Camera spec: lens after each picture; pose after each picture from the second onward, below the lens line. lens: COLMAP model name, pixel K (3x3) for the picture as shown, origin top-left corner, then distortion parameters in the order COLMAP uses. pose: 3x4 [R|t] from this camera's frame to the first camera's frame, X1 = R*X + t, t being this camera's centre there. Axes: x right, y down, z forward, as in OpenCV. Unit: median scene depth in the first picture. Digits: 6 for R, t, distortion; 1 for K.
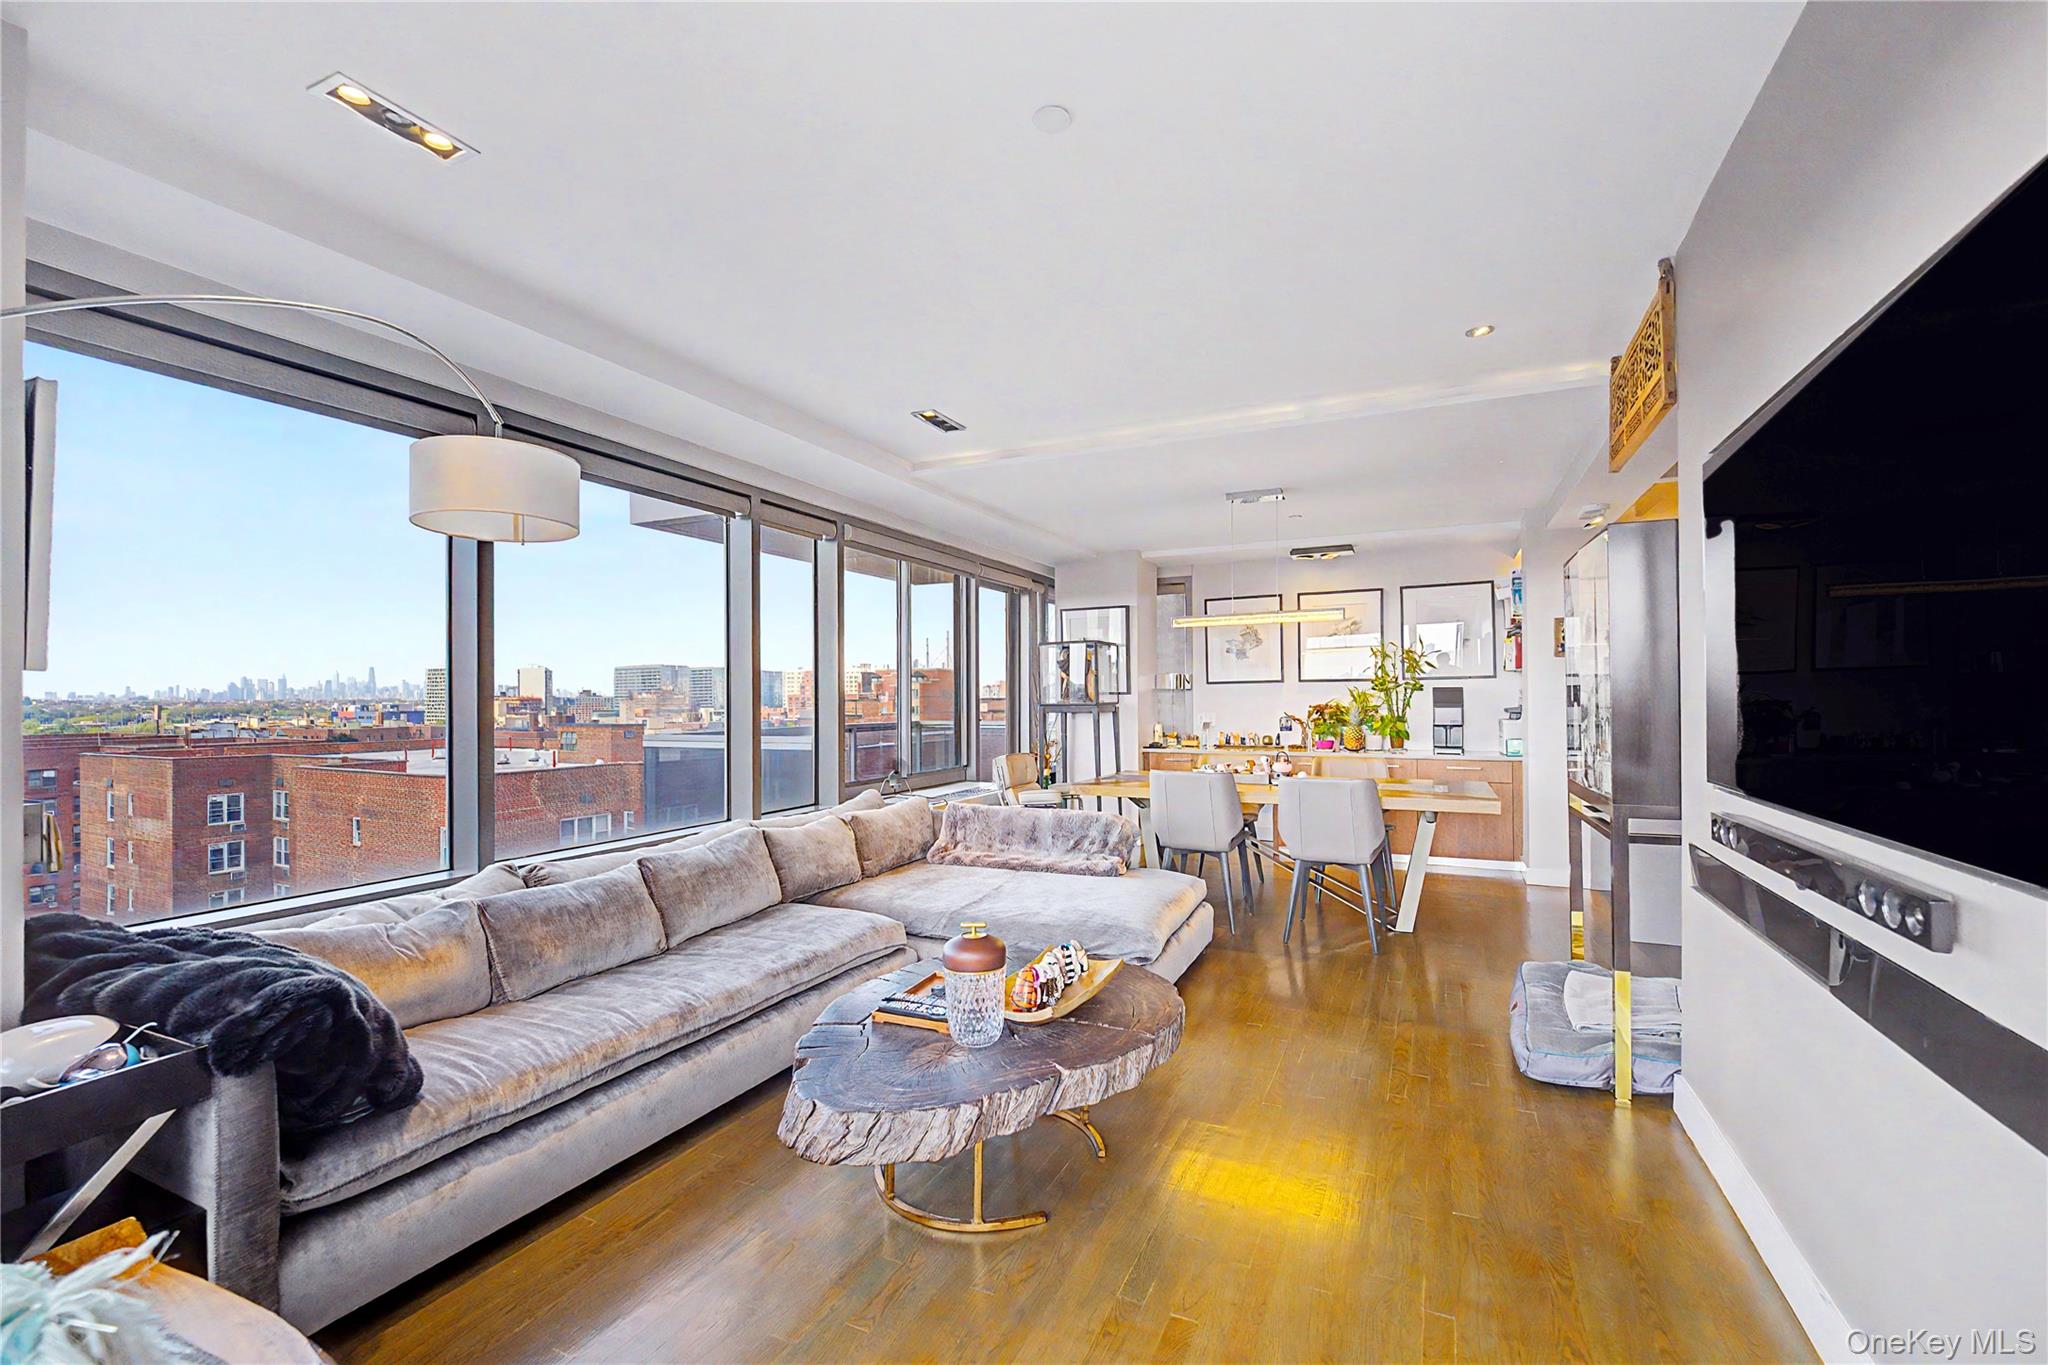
lens RADIAL K [[848.6, 0, 1008.1], [0, 848.6, 696.4], [0, 0, 1]] dist [-0.003071, -0.006730]
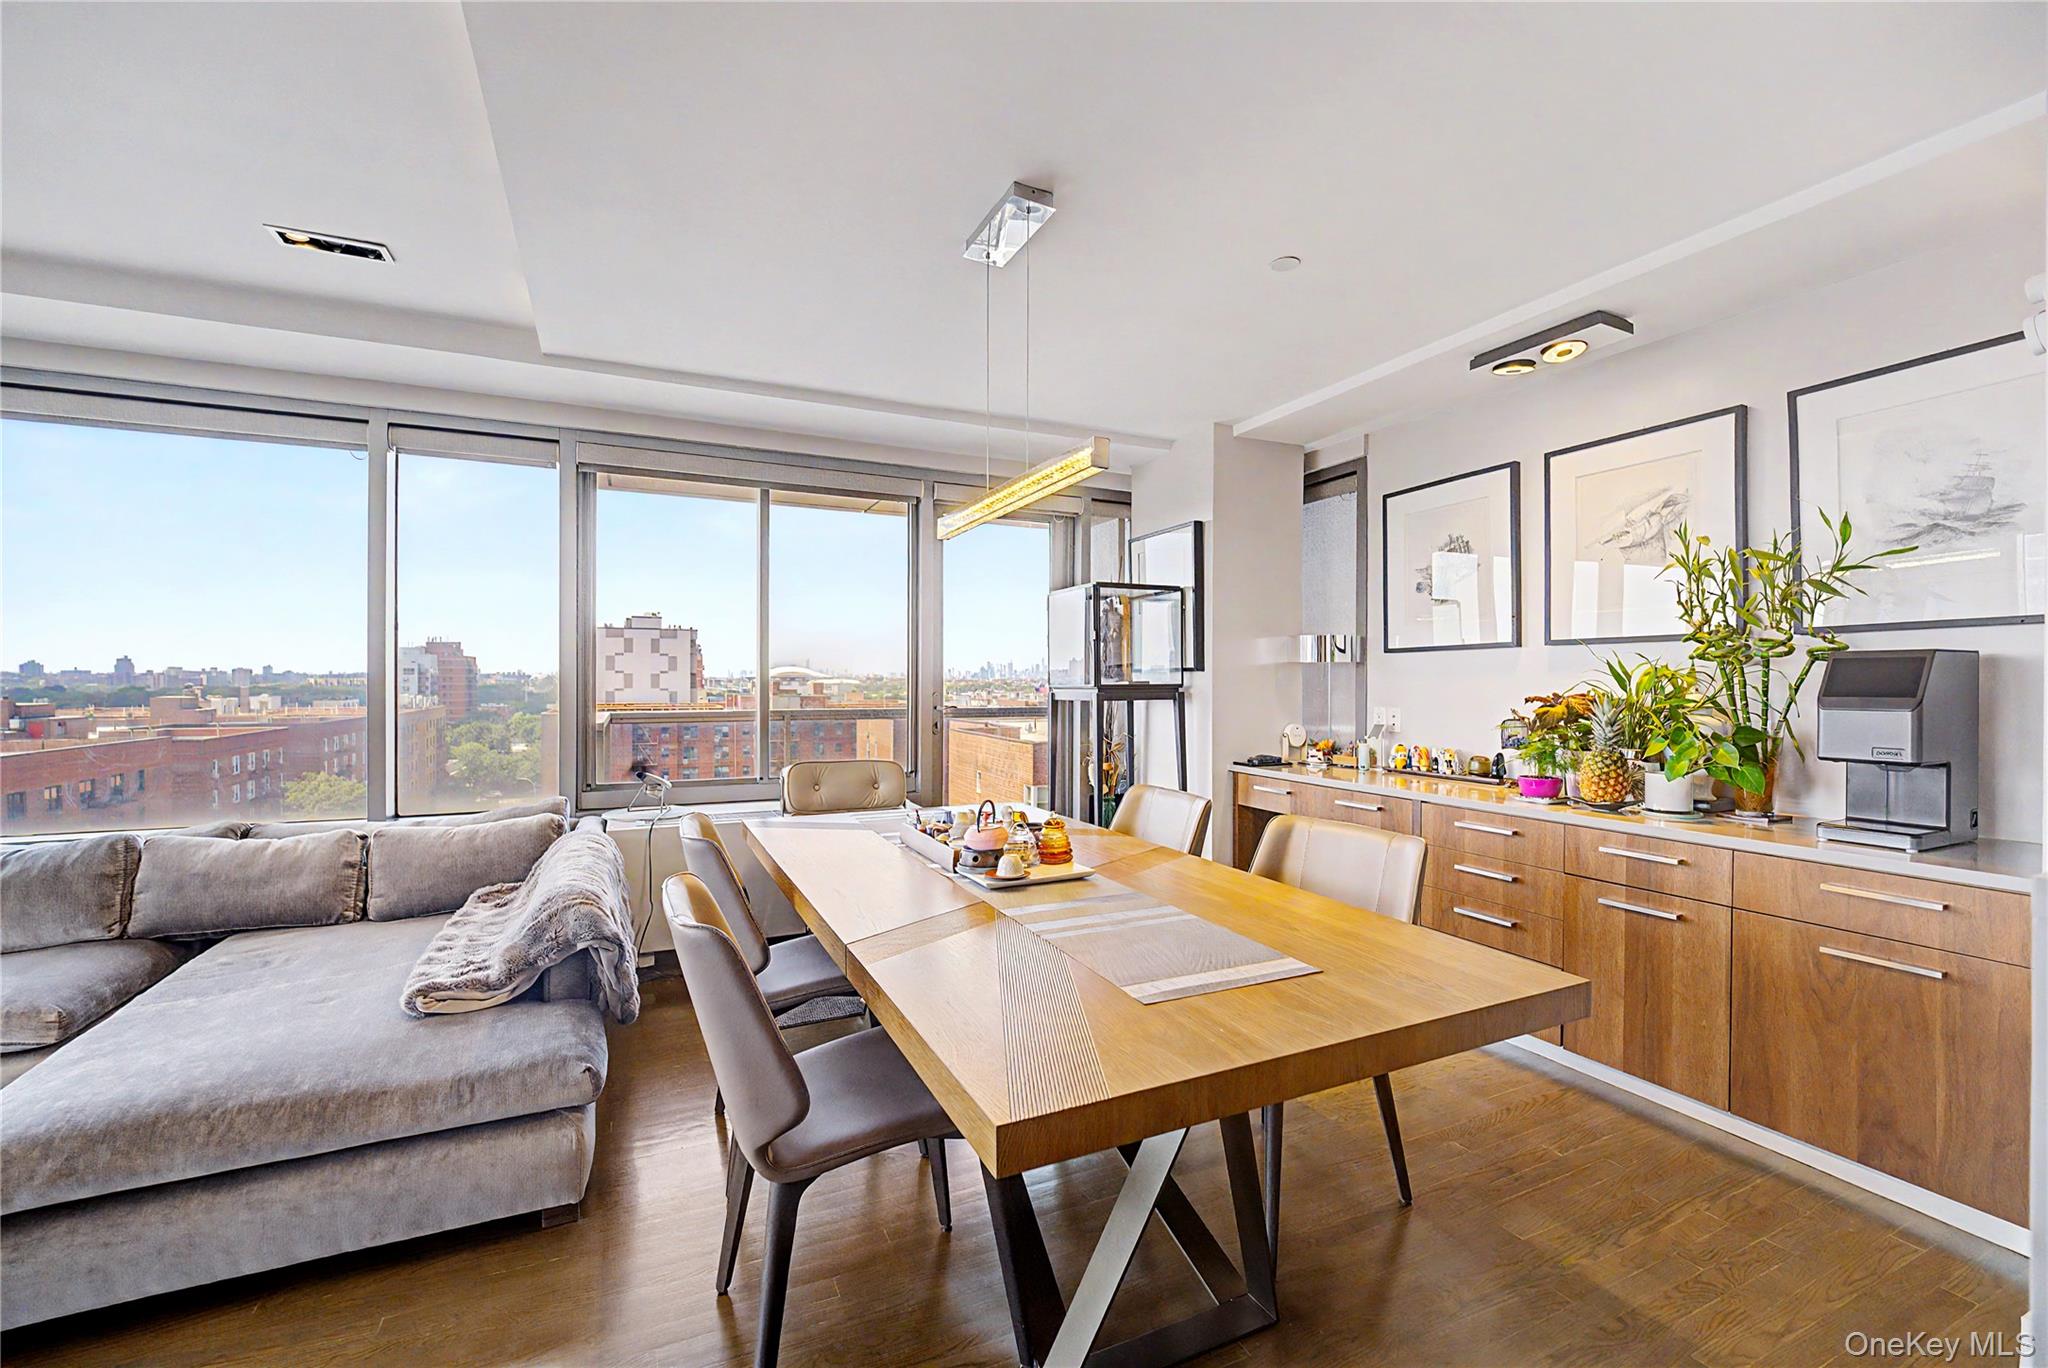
lens RADIAL K [[848.6, 0, 1019.5], [0, 848.6, 684.0], [0, 0, 1]] dist [-0.003071, -0.006730]
pose [[0.778550, 0.010738, -0.627491, 0.593833], [-0.006139, 0.999936, 0.009494, 0.002023], [0.627553, -0.003539, 0.778566, 0.669136]]
